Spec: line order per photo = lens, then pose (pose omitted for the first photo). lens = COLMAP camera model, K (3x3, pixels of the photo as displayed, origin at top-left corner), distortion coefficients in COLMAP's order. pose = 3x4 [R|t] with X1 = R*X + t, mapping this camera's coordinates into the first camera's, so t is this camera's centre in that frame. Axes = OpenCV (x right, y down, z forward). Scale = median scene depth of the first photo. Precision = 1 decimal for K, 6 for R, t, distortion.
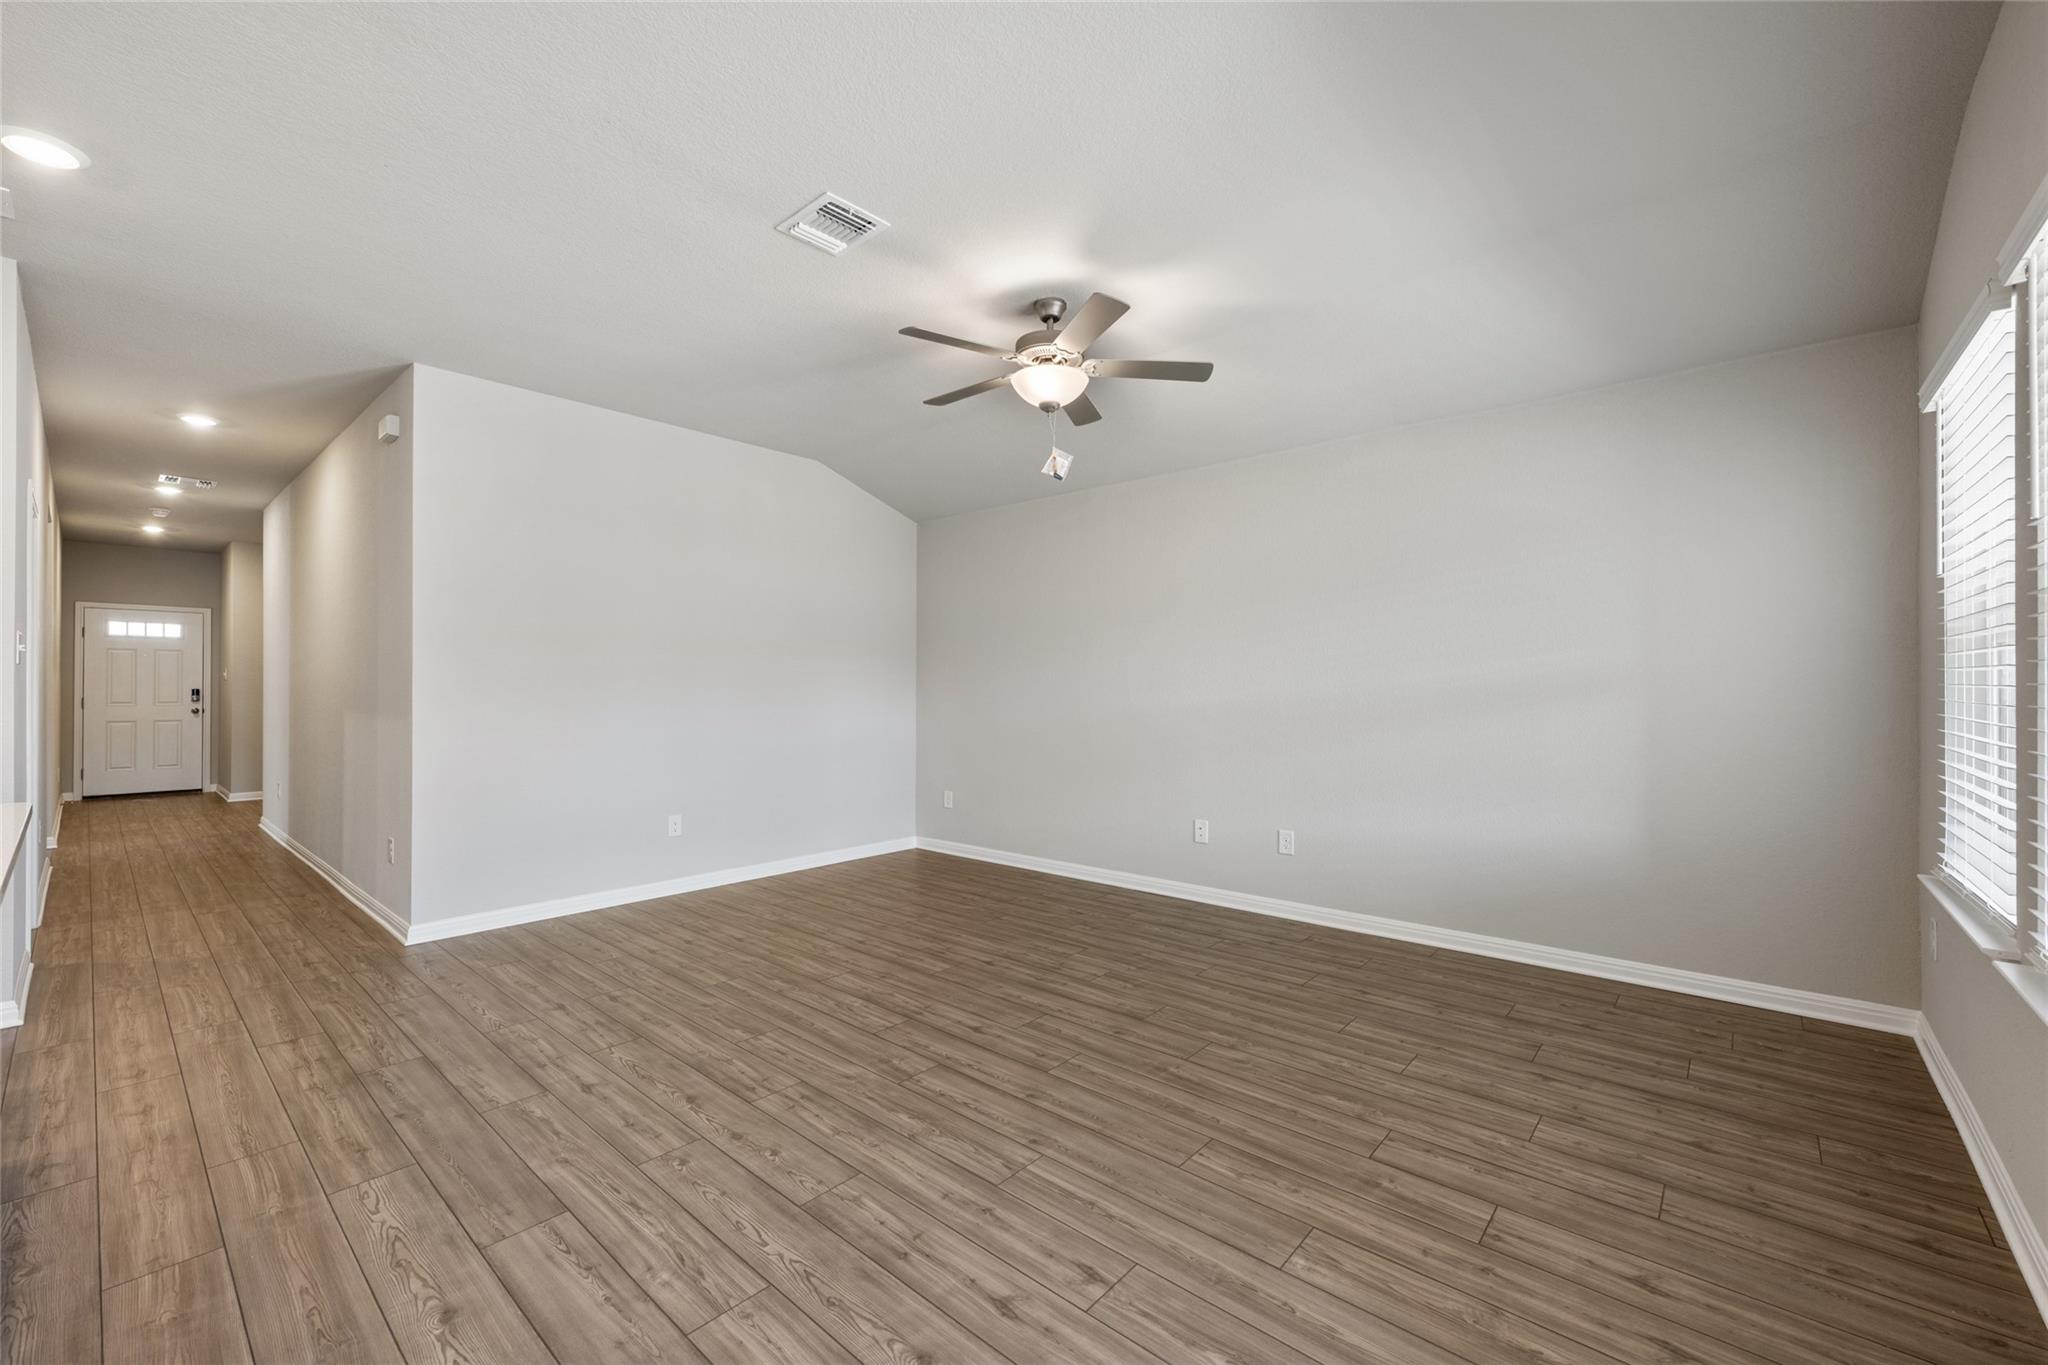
lens RADIAL K [[826.3, 0, 1030.6], [0, 826.3, 679.3], [0, 0, 1]] dist [-0.001436, 0.002061]
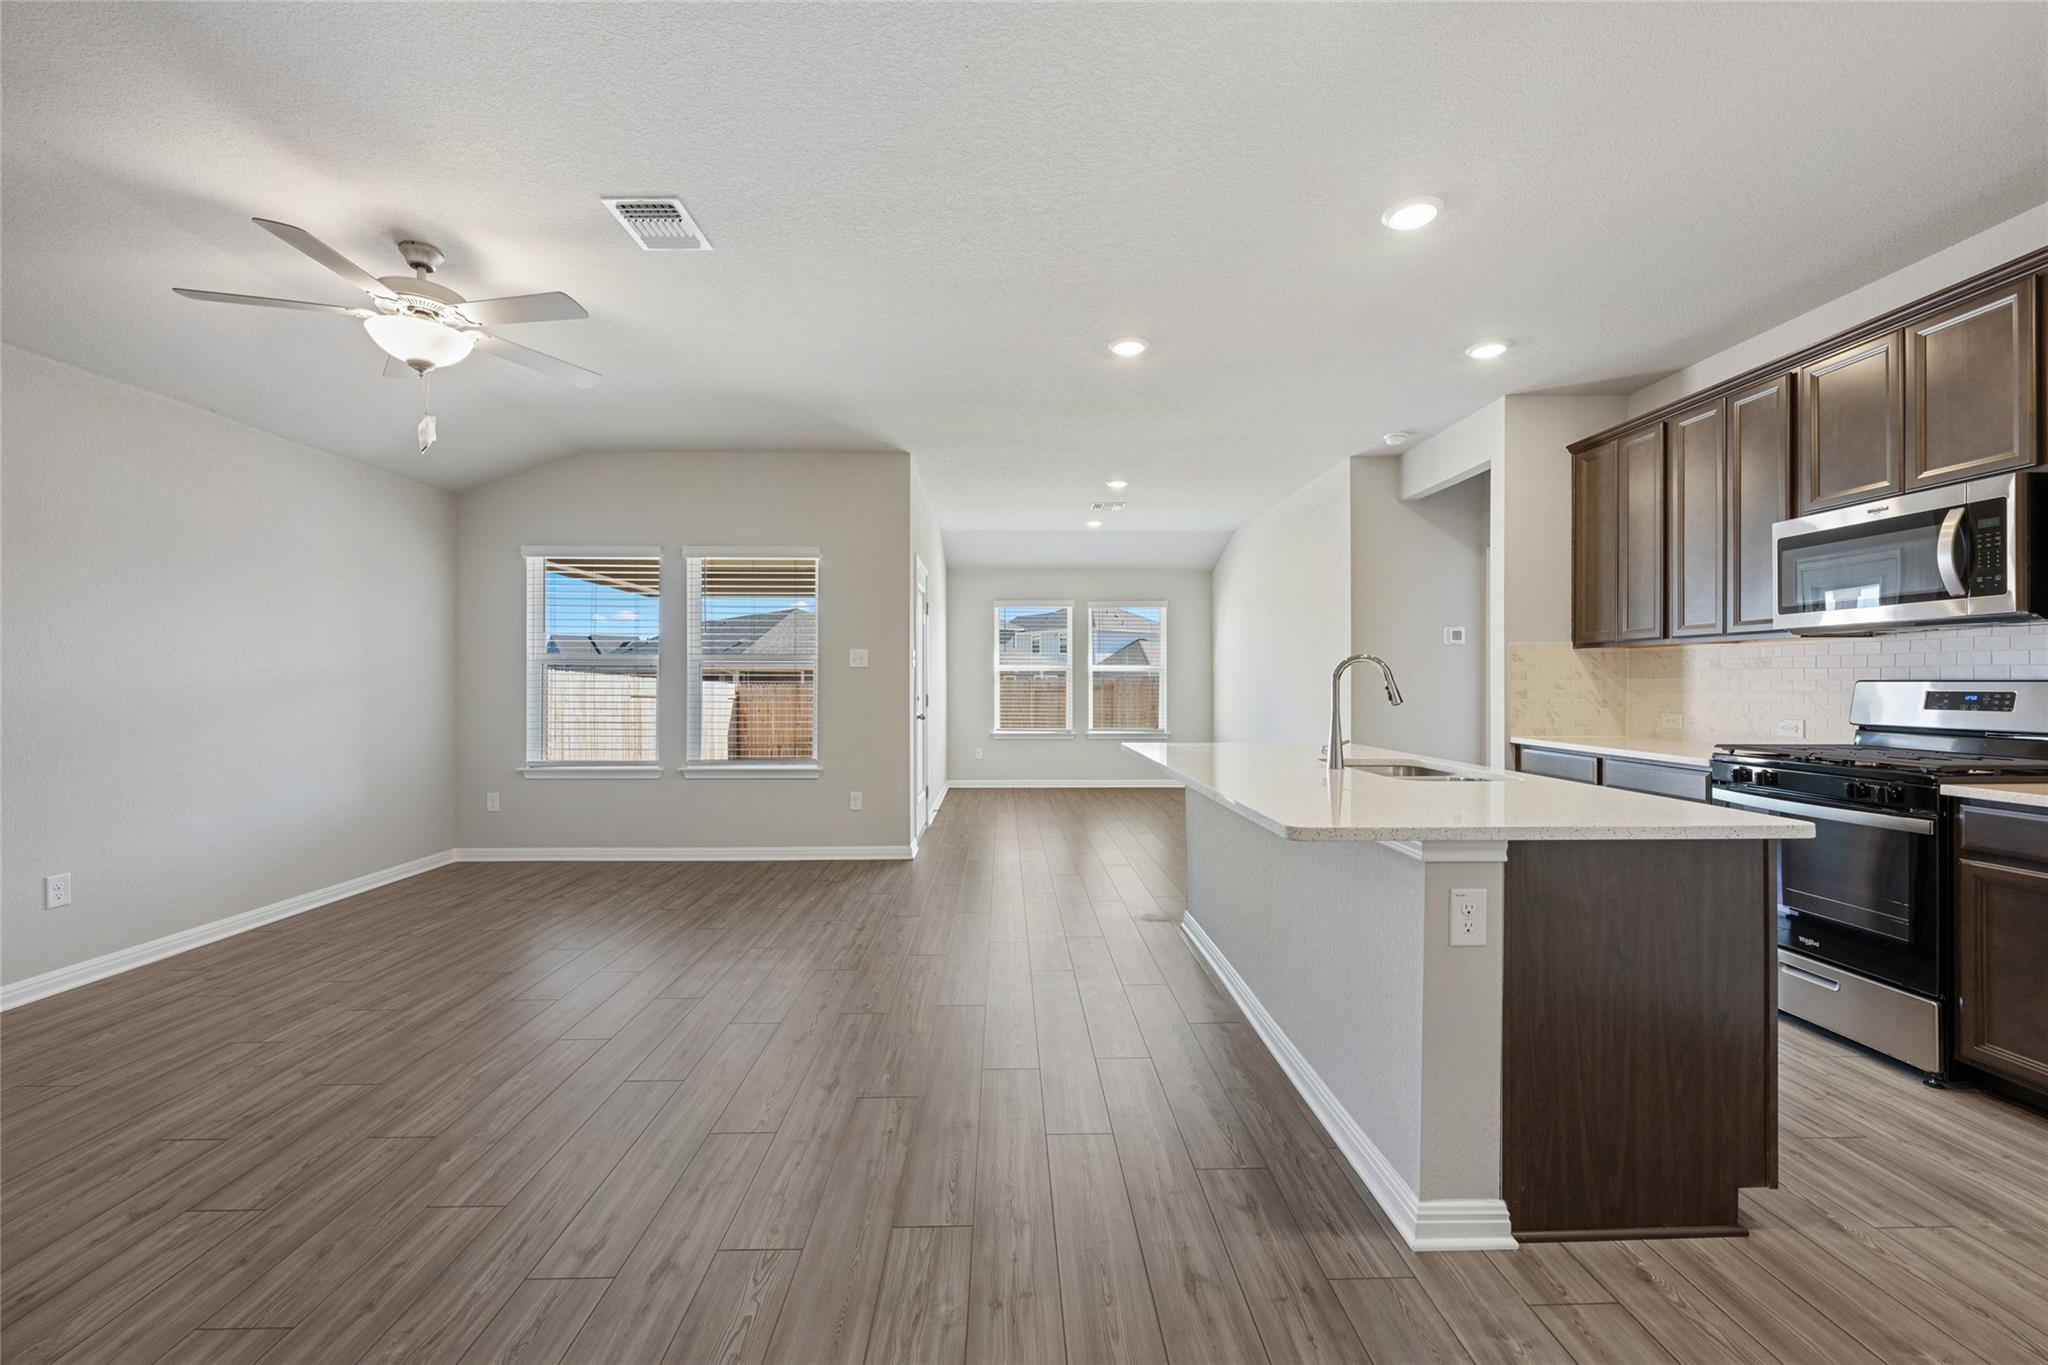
lens RADIAL K [[826.3, 0, 1019.1], [0, 826.3, 672.6], [0, 0, 1]] dist [-0.001436, 0.002061]
pose [[-0.671822, 0.009441, 0.740652, -1.251141], [-0.007753, 0.999774, -0.019777, 0.017611], [-0.740672, -0.019029, -0.671597, 1.326357]]
